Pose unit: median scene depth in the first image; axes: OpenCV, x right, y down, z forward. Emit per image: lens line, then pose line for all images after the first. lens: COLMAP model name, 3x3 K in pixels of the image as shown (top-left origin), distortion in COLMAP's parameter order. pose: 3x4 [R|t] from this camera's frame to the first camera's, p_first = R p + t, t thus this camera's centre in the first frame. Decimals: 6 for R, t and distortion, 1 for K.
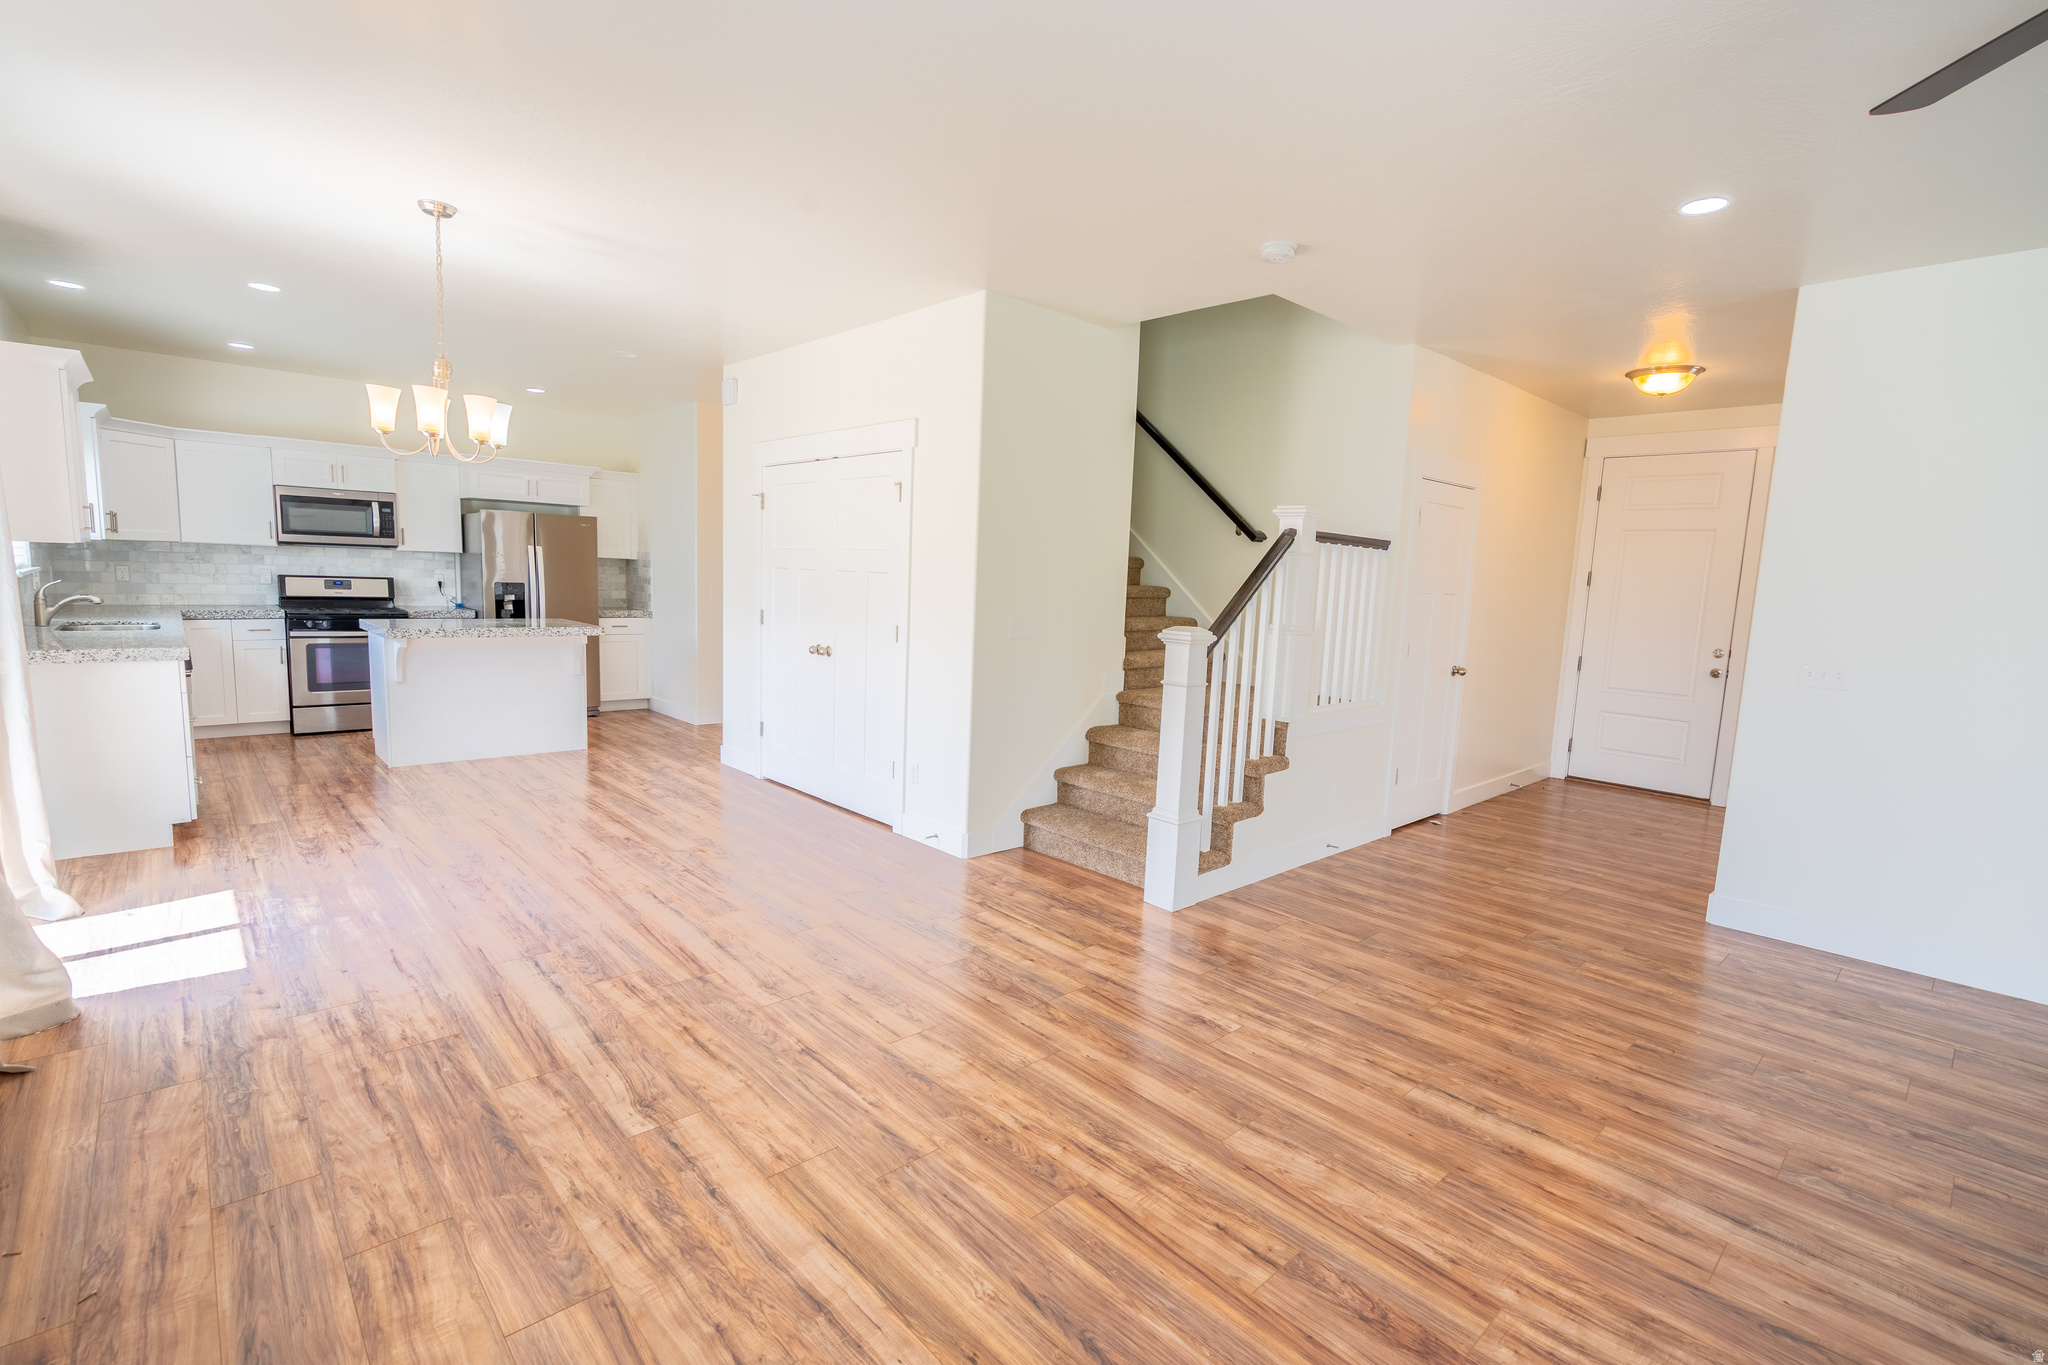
lens RADIAL K [[923.8, 0, 1023.7], [0, 923.8, 682.1], [0, 0, 1]] dist [-0.007505, 0.001721]
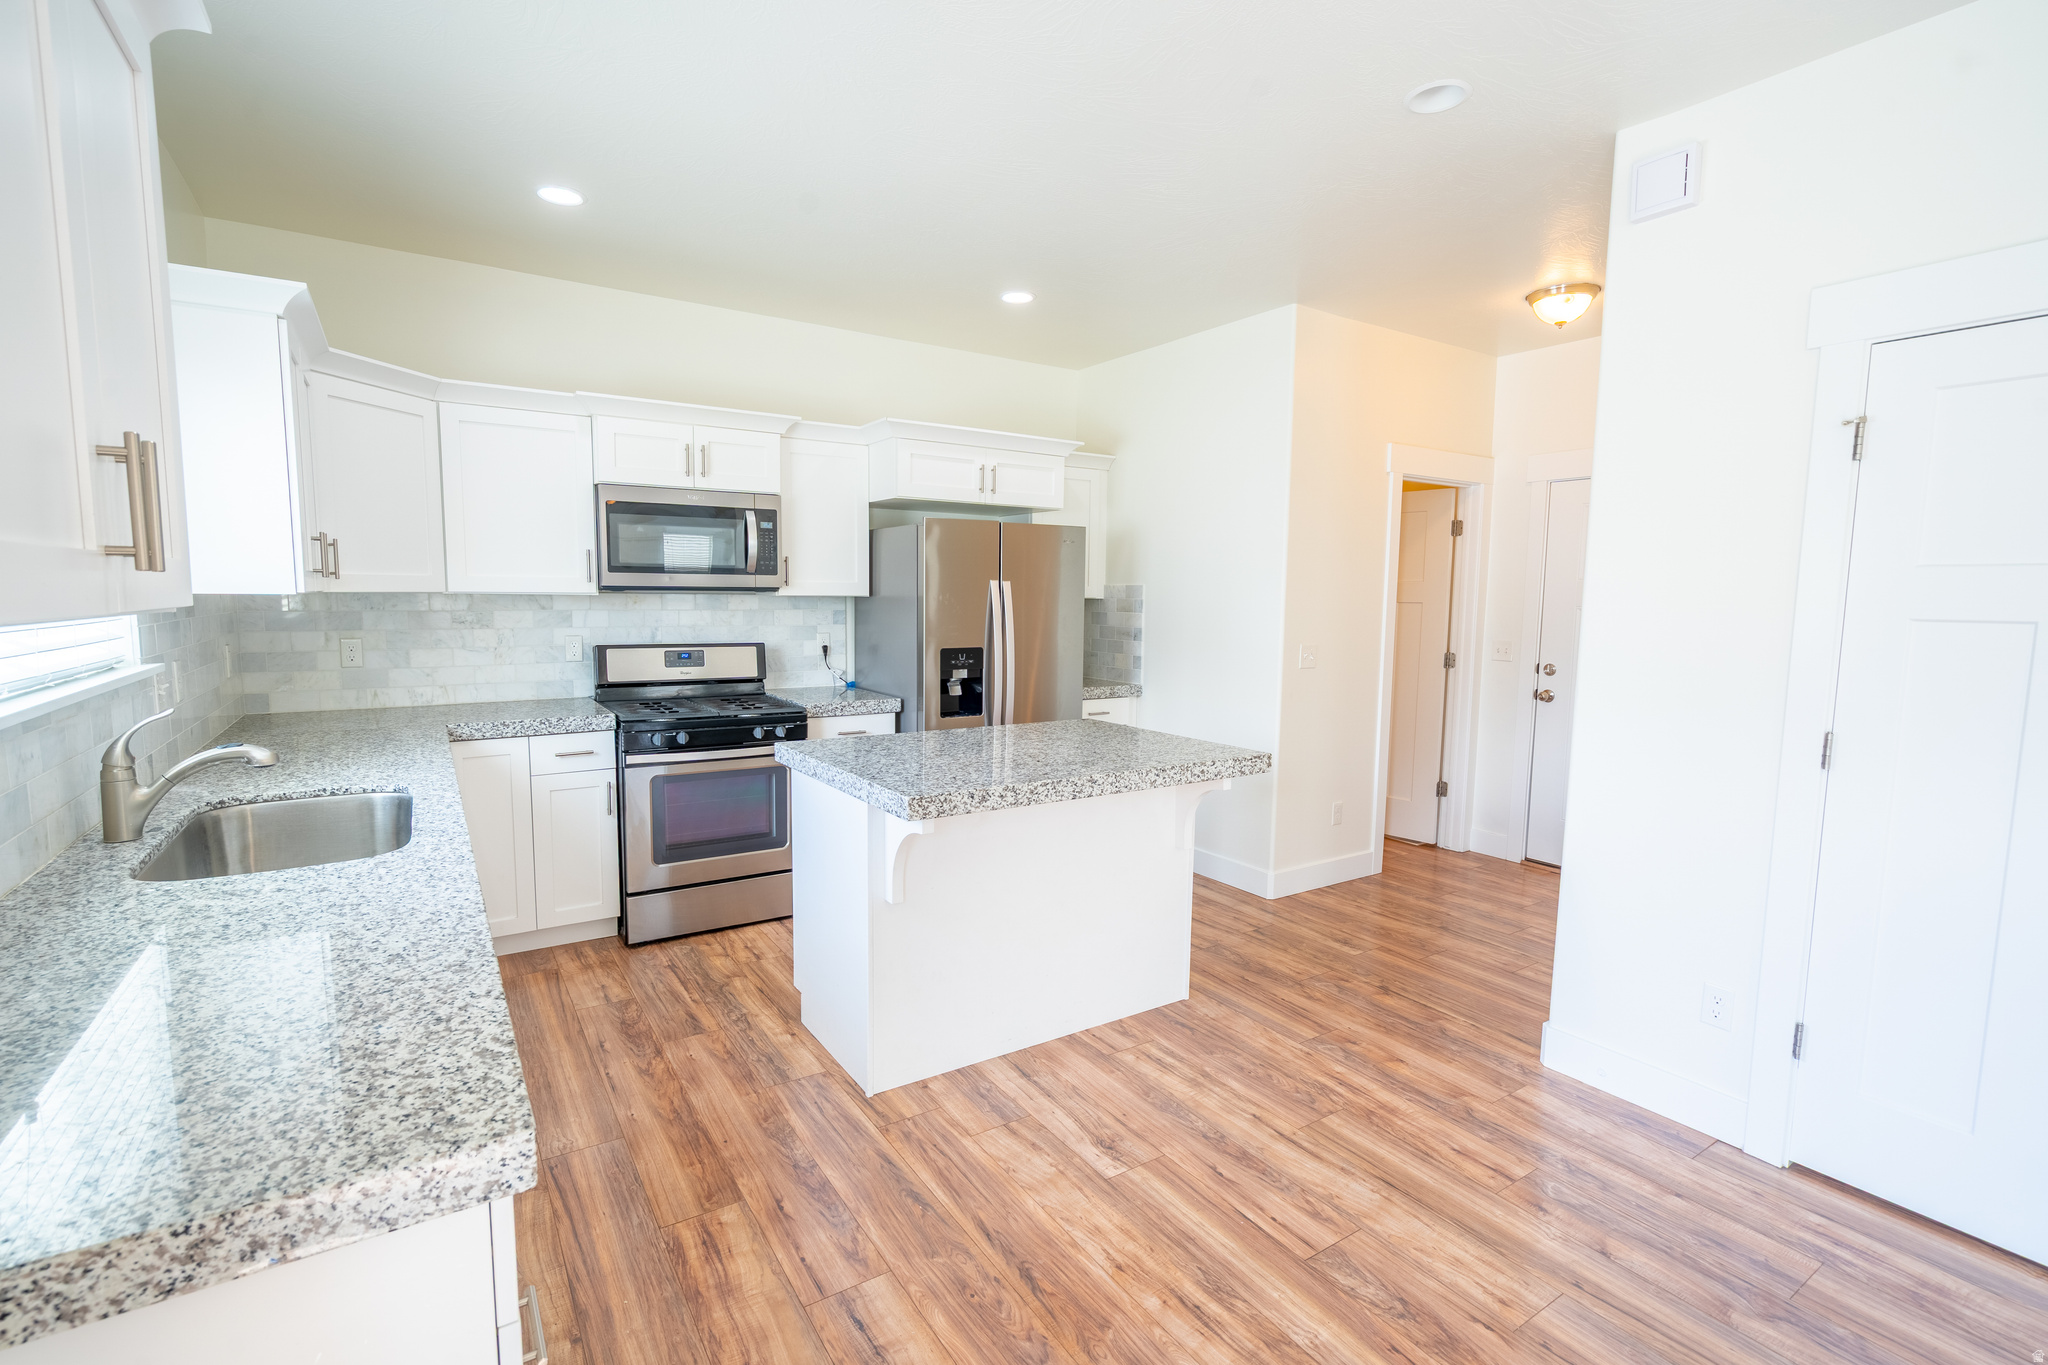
lens RADIAL K [[923.8, 0, 1023.2], [0, 923.8, 686.0], [0, 0, 1]] dist [-0.007505, 0.001721]
pose [[0.985208, -0.012046, -0.170939, -0.453589], [0.008162, 0.999693, -0.023411, -0.076029], [0.171169, 0.021669, 0.985003, 0.486511]]
